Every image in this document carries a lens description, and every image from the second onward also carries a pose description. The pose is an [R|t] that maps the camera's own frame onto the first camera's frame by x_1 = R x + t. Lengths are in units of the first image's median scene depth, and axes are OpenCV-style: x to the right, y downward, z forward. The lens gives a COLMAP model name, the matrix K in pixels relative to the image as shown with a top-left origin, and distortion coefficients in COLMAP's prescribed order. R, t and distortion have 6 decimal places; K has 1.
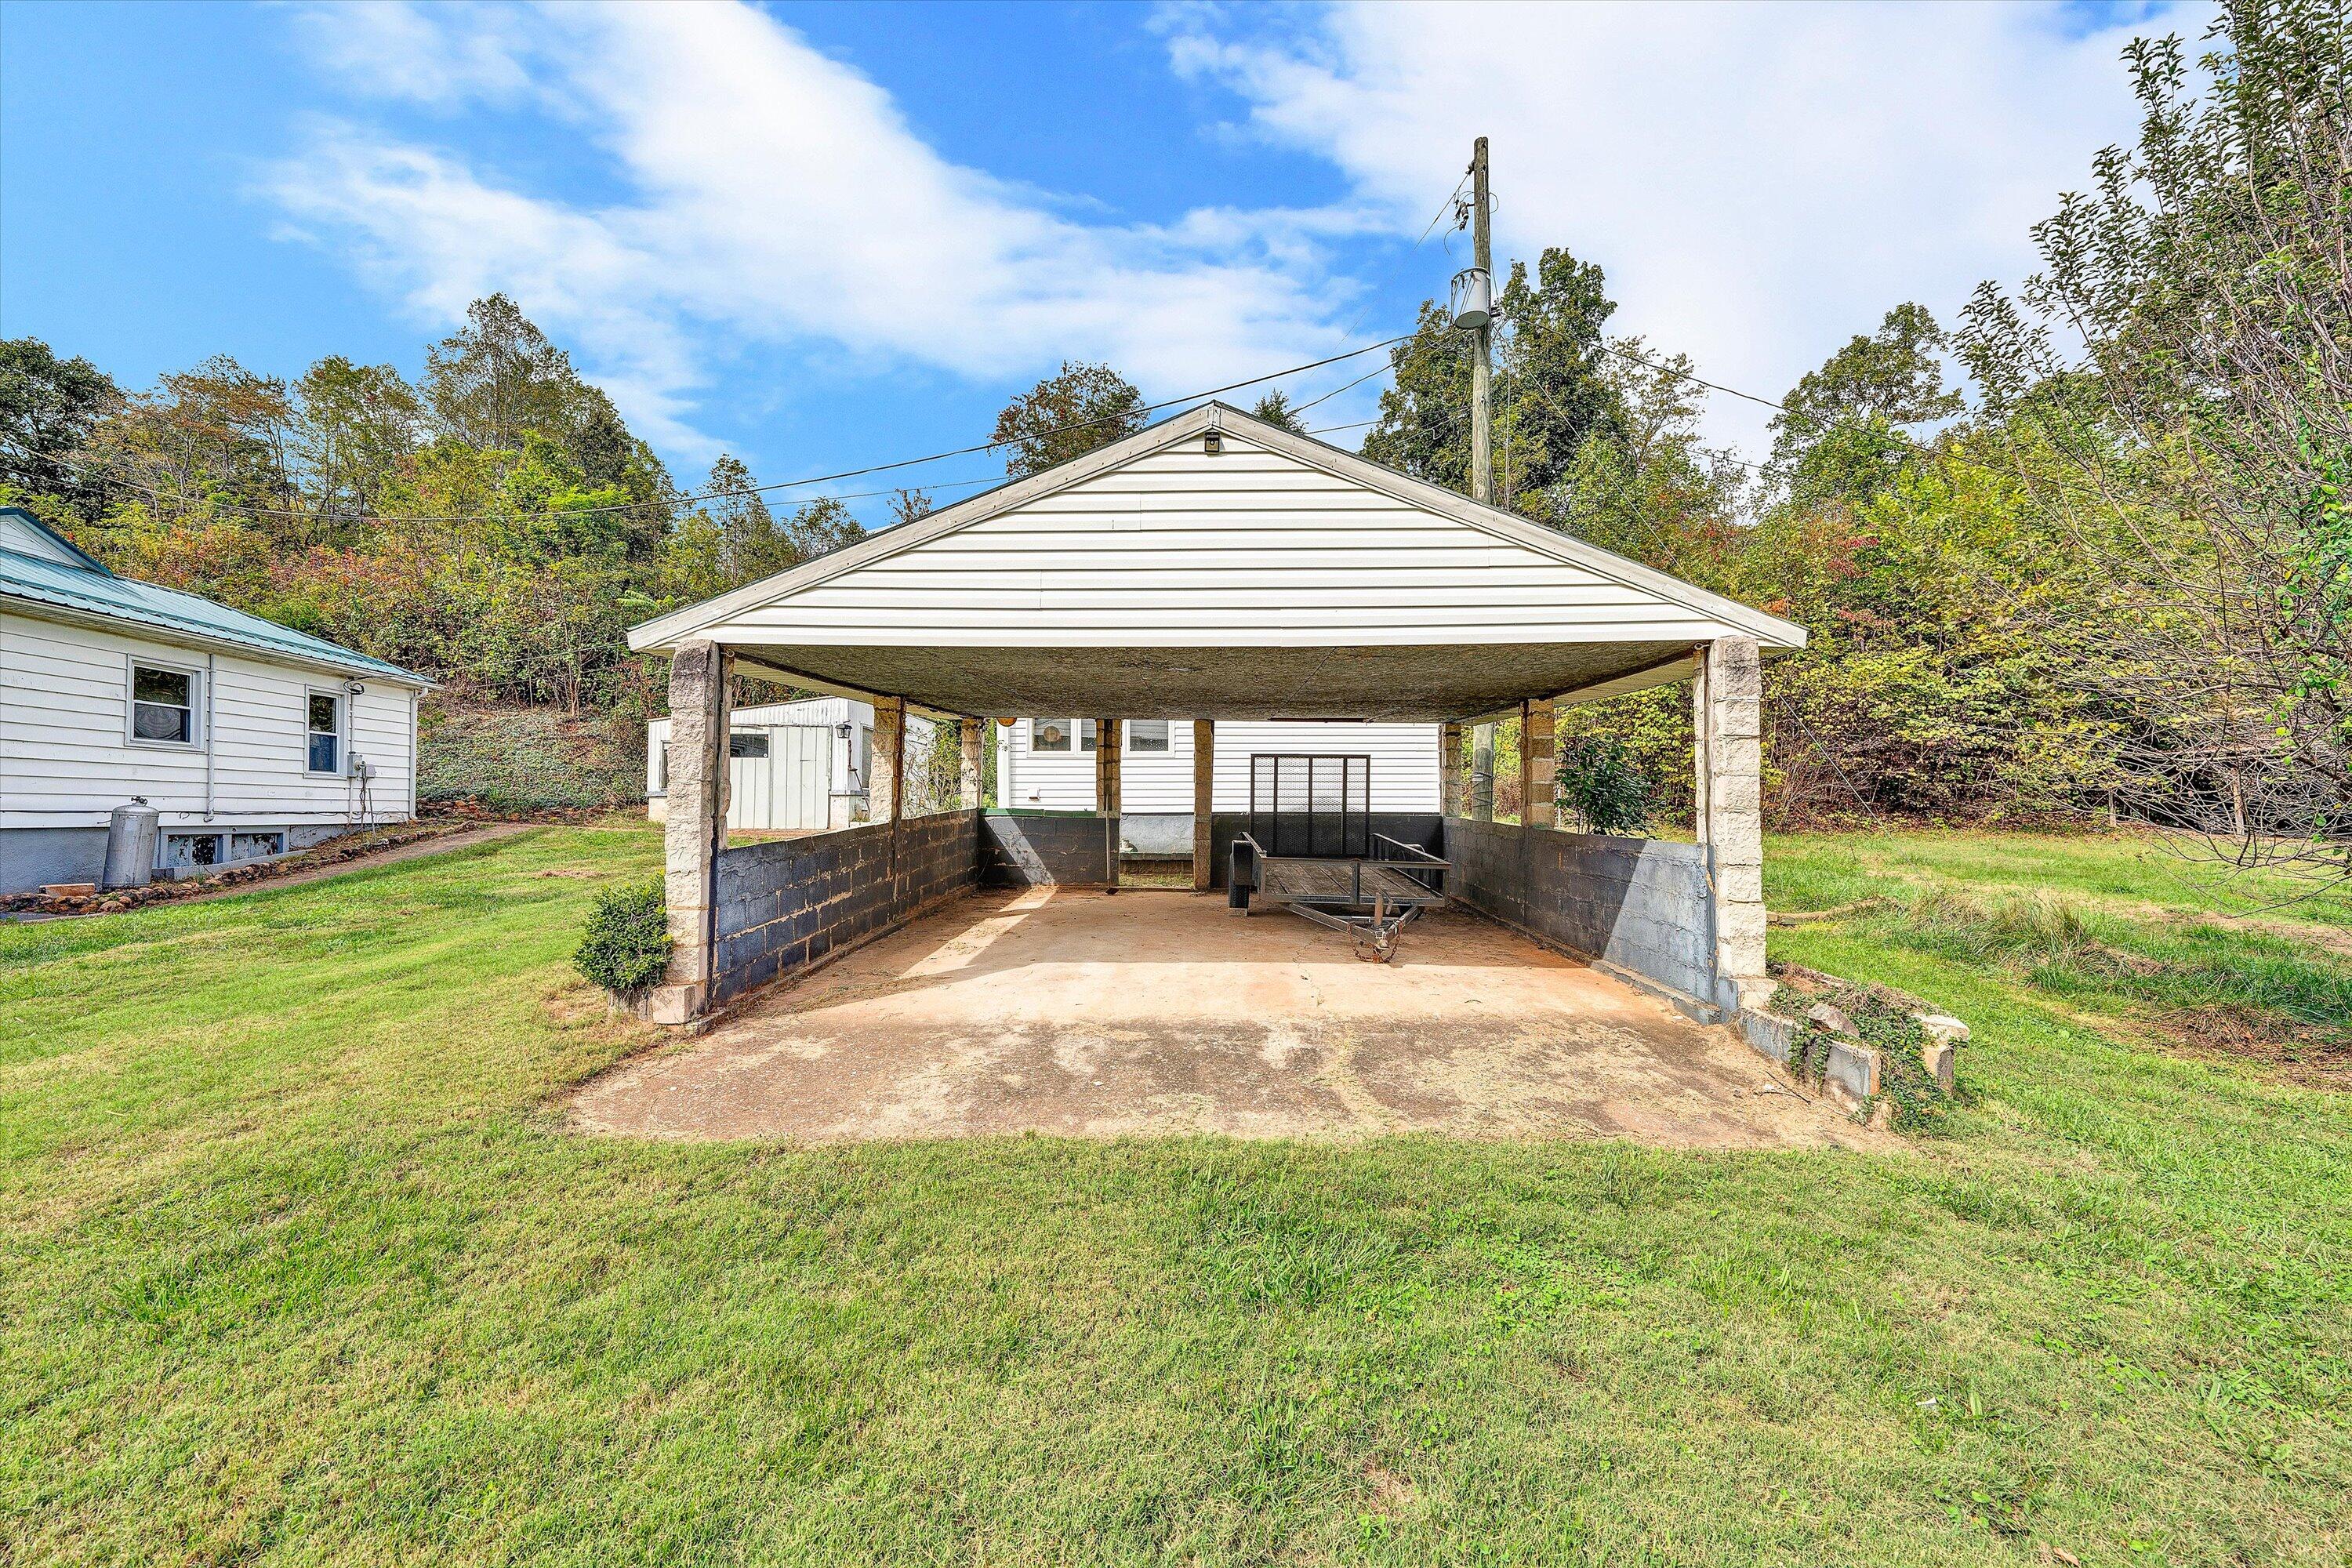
lens RADIAL K [[829.5, 0, 1181.4], [0, 829.5, 784.4], [0, 0, 1]] dist [-0.002649, -0.000163]
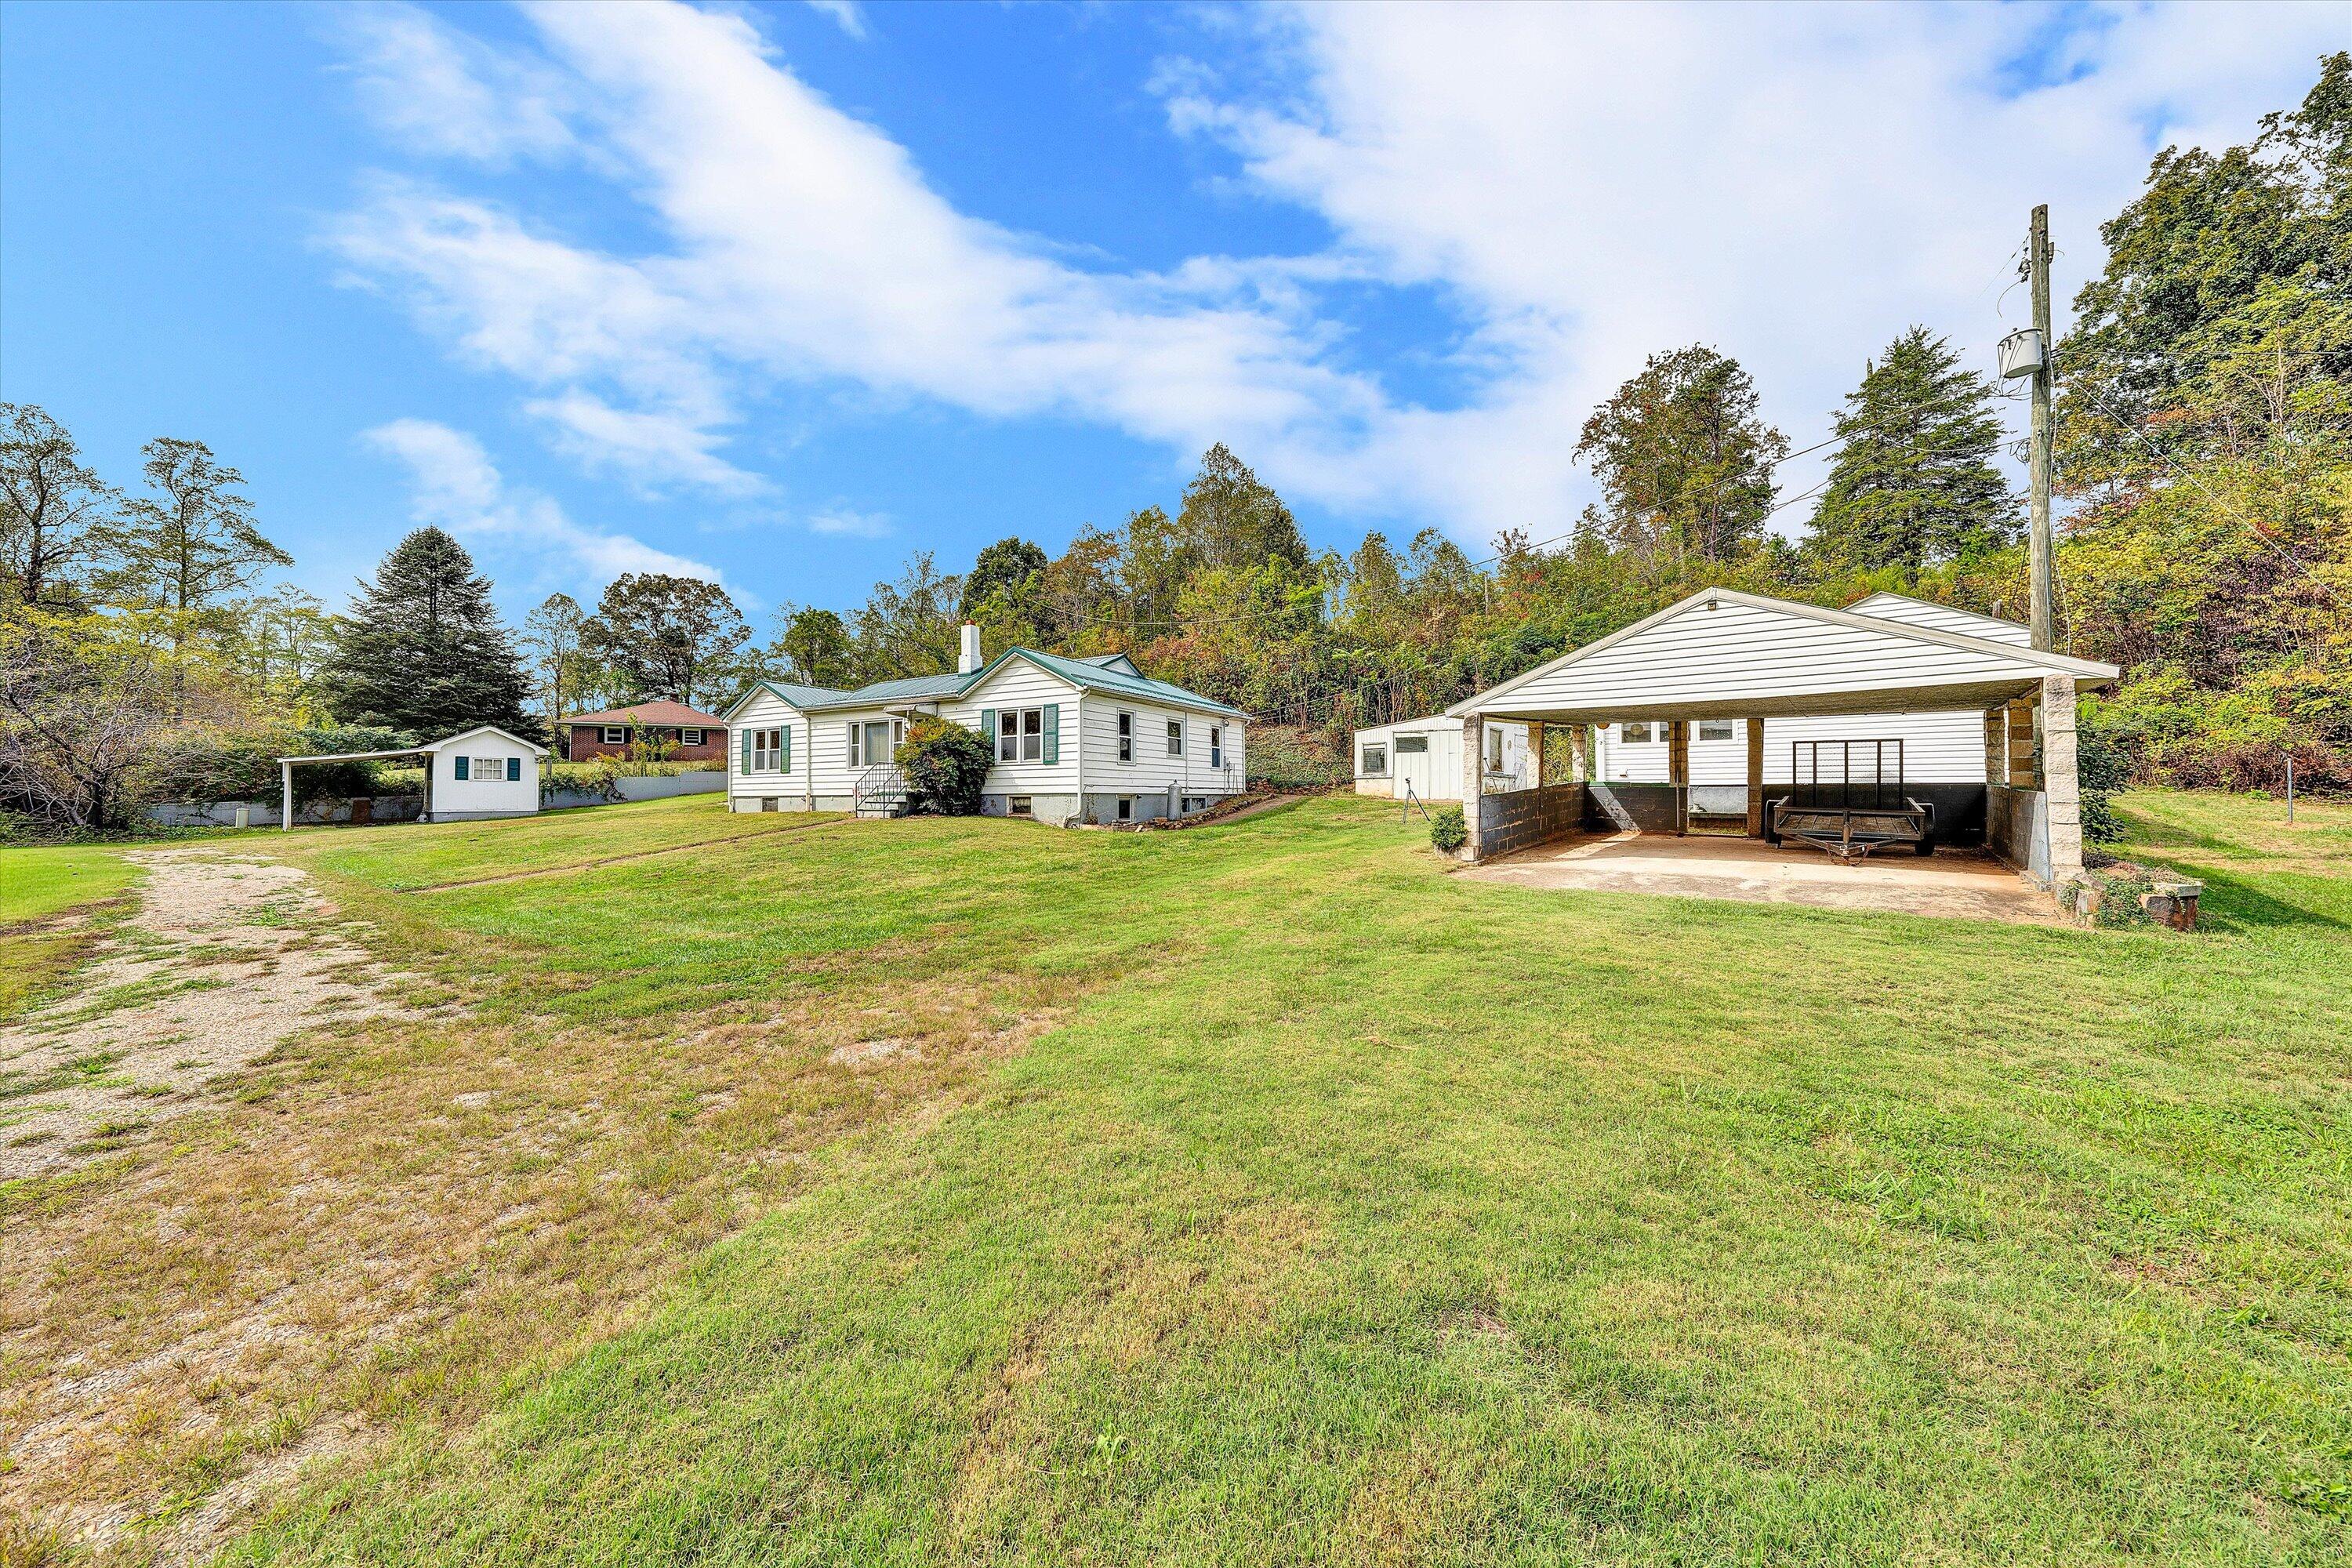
lens RADIAL K [[829.5, 0, 1181.4], [0, 829.5, 784.4], [0, 0, 1]] dist [-0.002649, -0.000163]
pose [[0.785611, -0.007731, -0.618673, 0.118349], [0.019720, 0.999727, 0.012548, -0.001029], [0.618407, -0.022058, 0.785548, -0.651231]]
